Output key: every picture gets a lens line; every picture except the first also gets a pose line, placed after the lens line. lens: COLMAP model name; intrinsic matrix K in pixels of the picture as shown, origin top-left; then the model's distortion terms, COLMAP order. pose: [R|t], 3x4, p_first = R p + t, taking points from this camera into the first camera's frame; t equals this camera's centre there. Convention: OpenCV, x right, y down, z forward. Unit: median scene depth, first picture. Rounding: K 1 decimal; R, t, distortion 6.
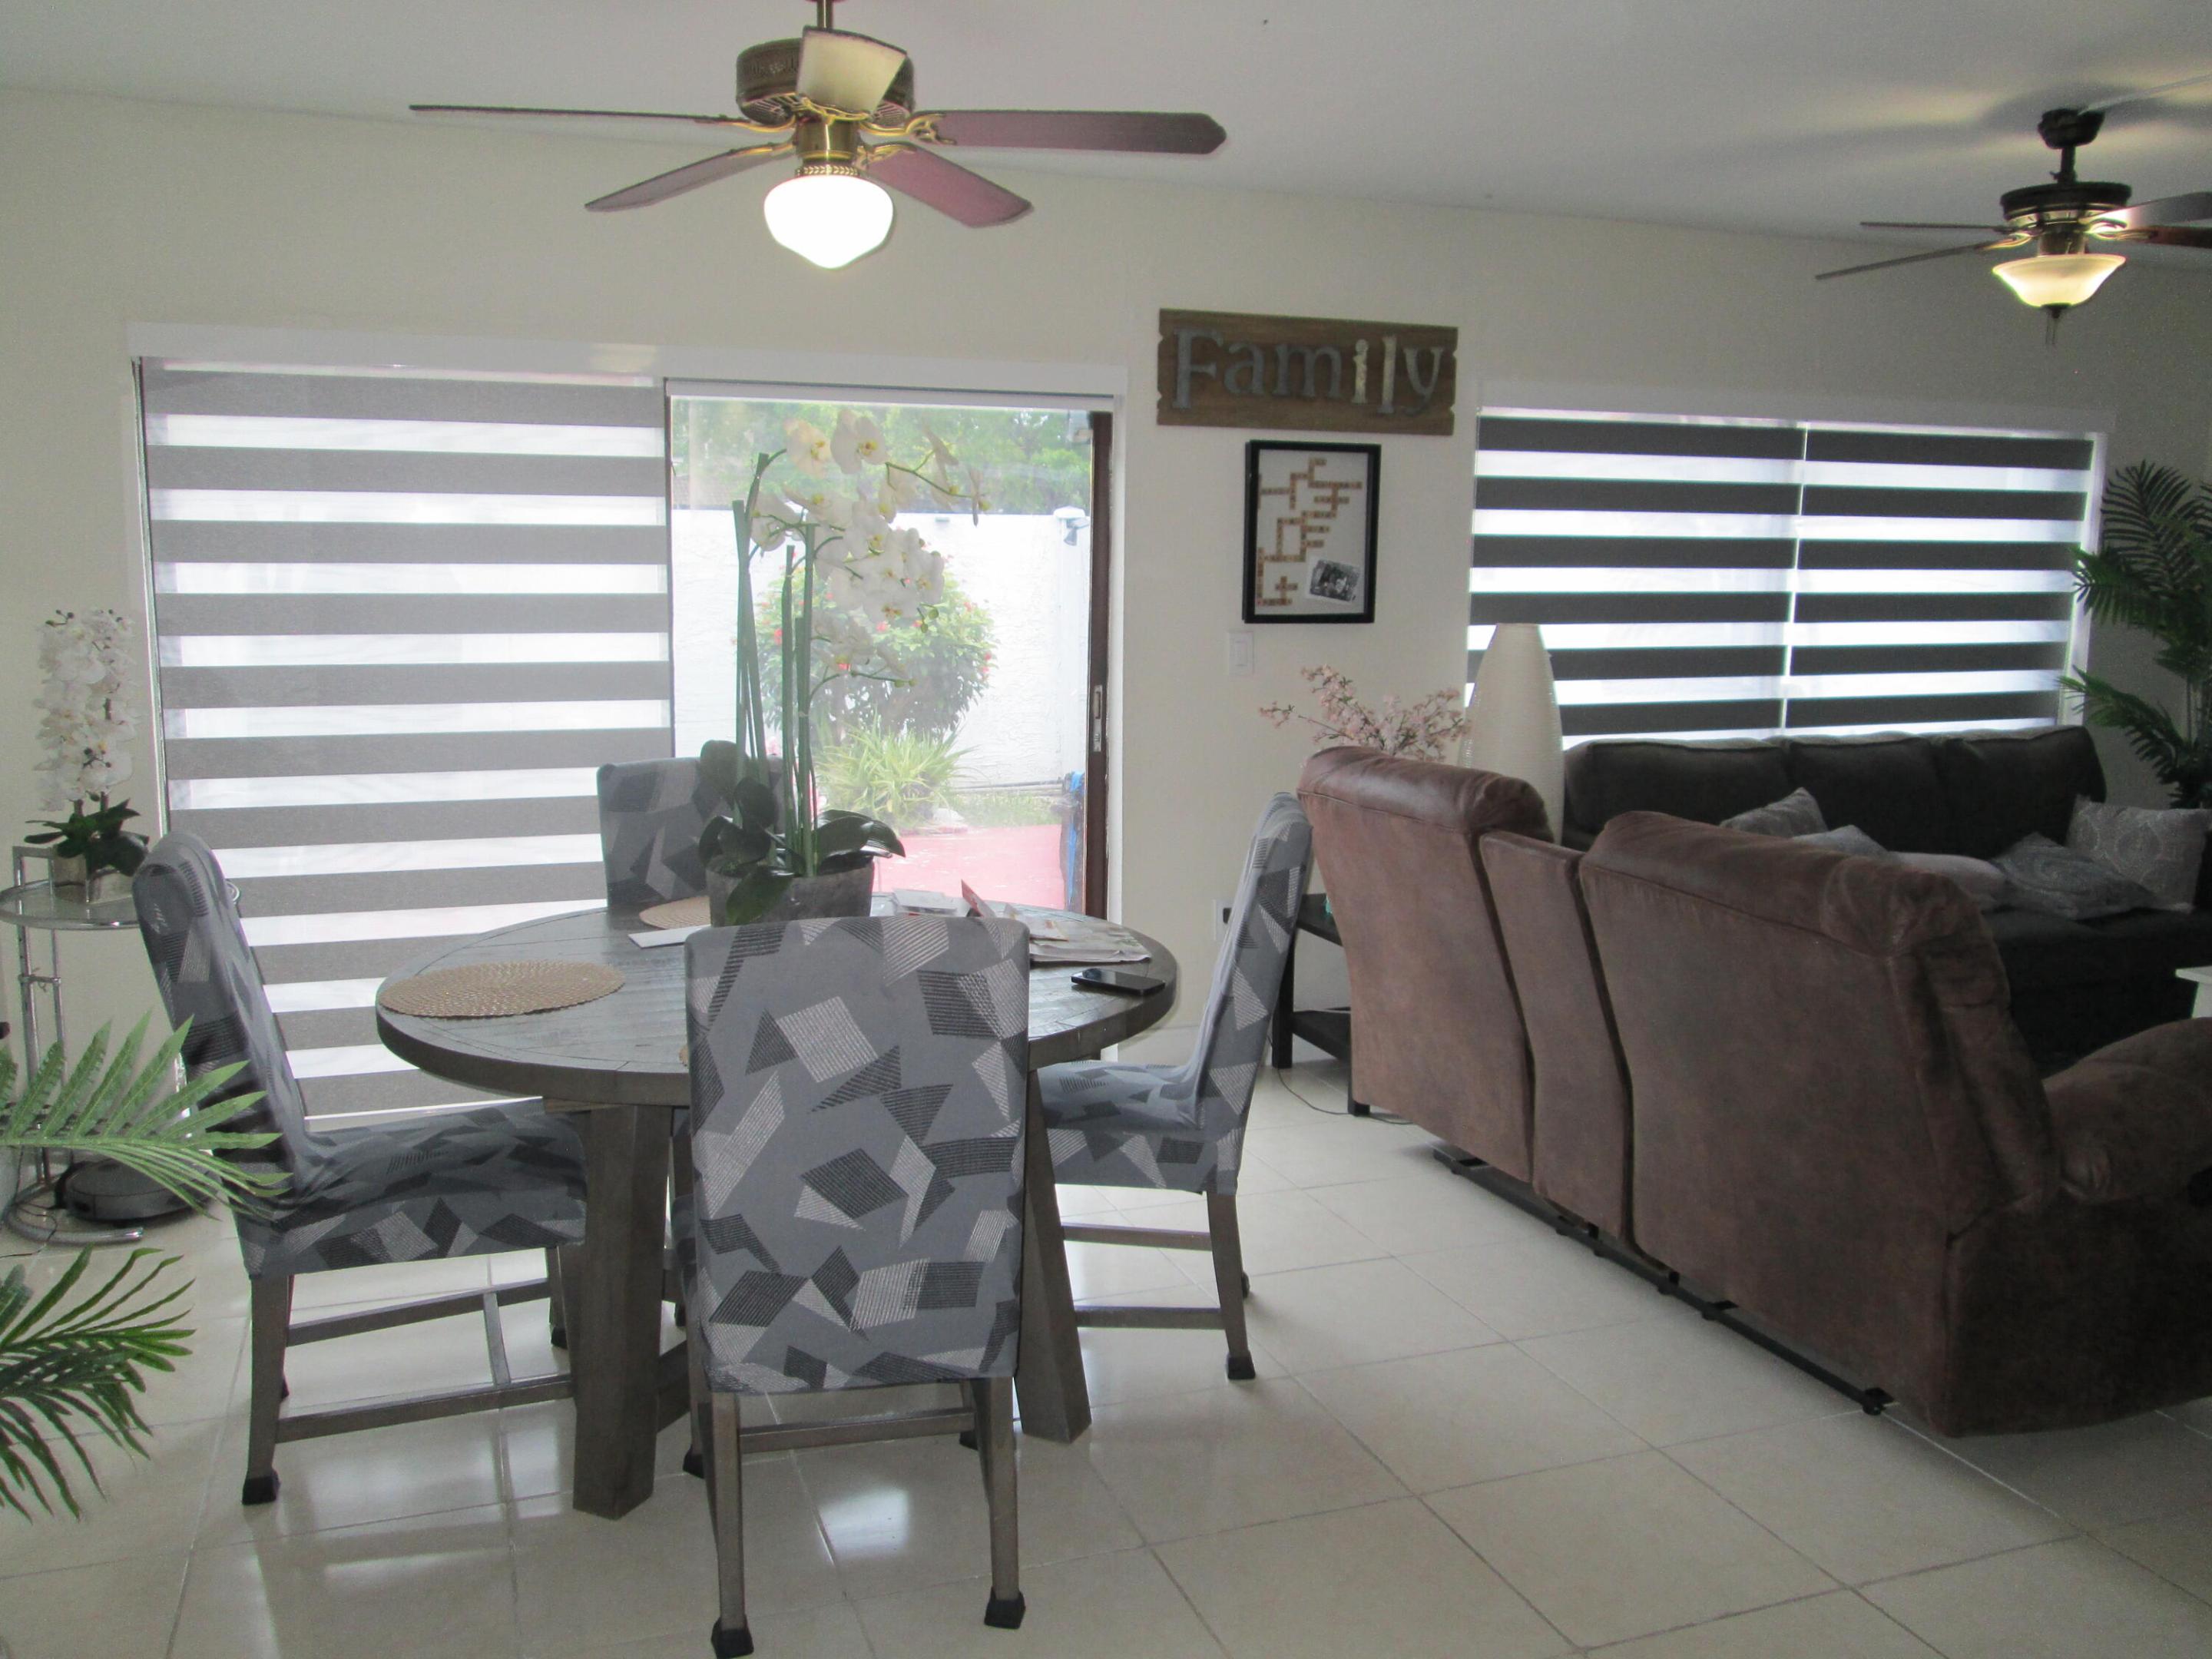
lens RADIAL K [[1844.9, 0, 1104.2], [0, 1844.9, 830.2], [0, 0, 1]] dist [-0.043305, 0.024481]
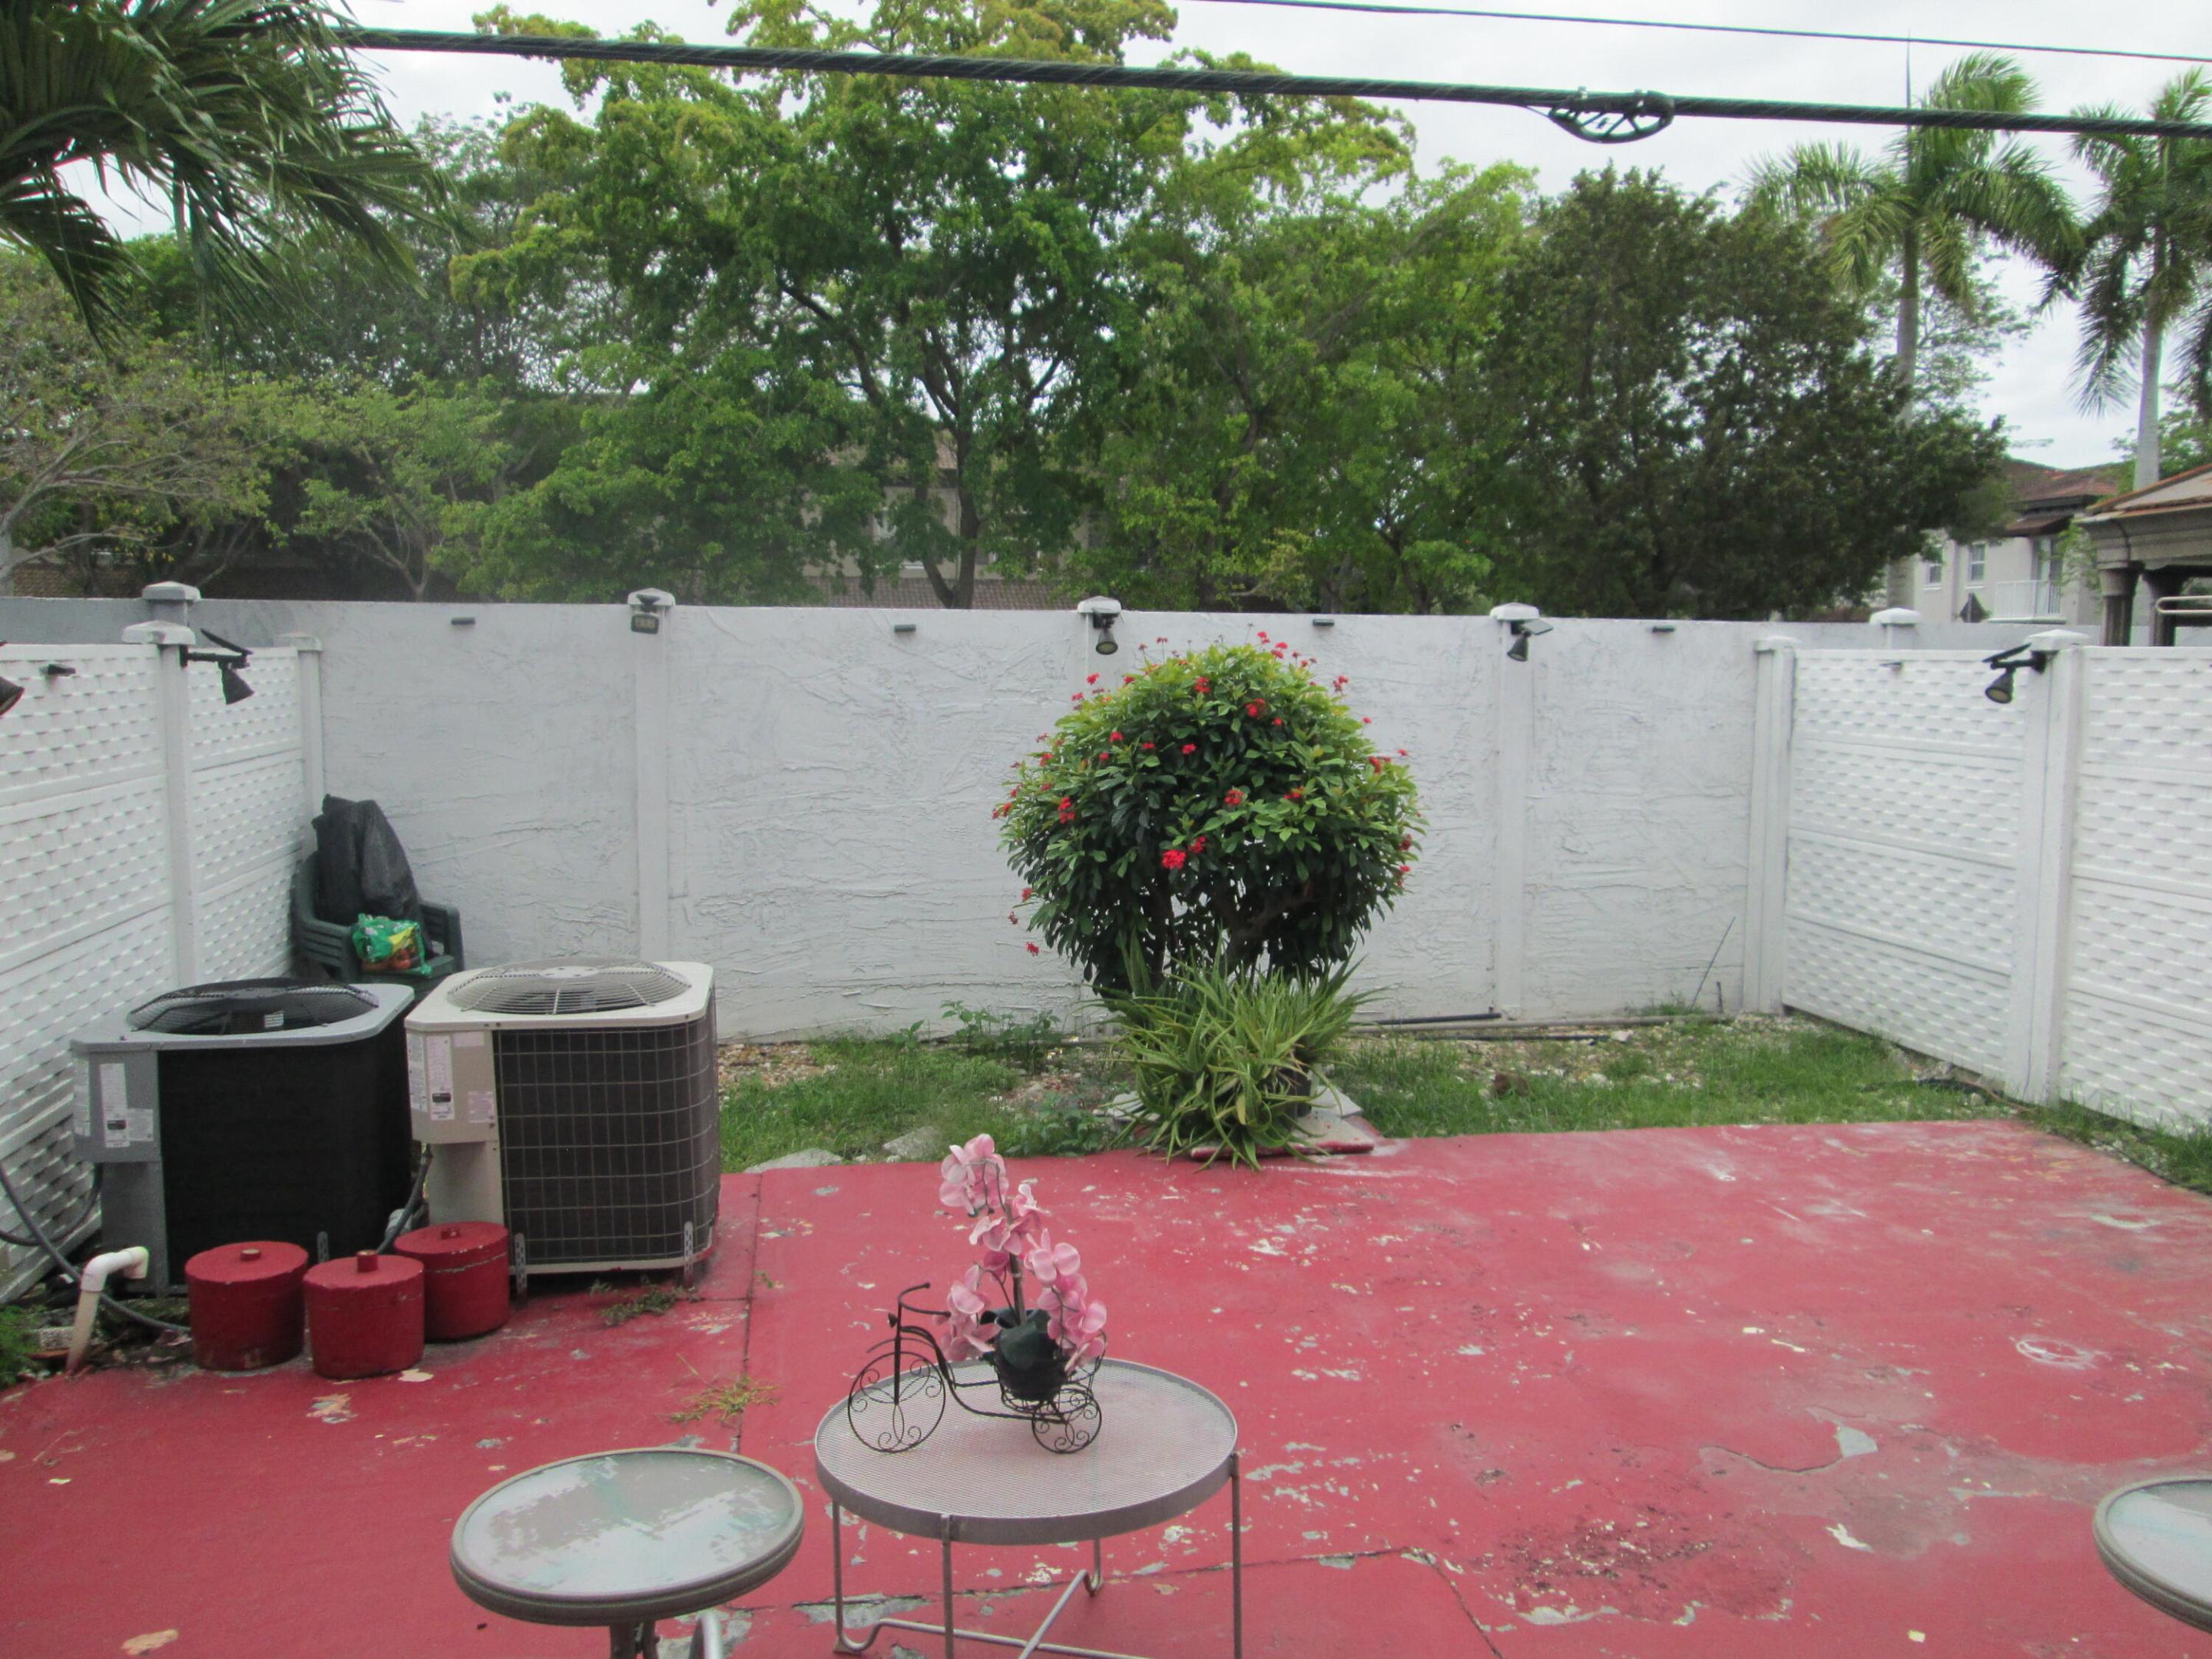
lens RADIAL K [[1844.9, 0, 1103.1], [0, 1844.9, 831.0], [0, 0, 1]] dist [-0.043305, 0.024481]
pose [[0.983454, 0.014537, -0.180572, -0.051563], [-0.024696, 0.998228, -0.054142, -0.063510], [0.179465, 0.057705, 0.982070, 0.385631]]
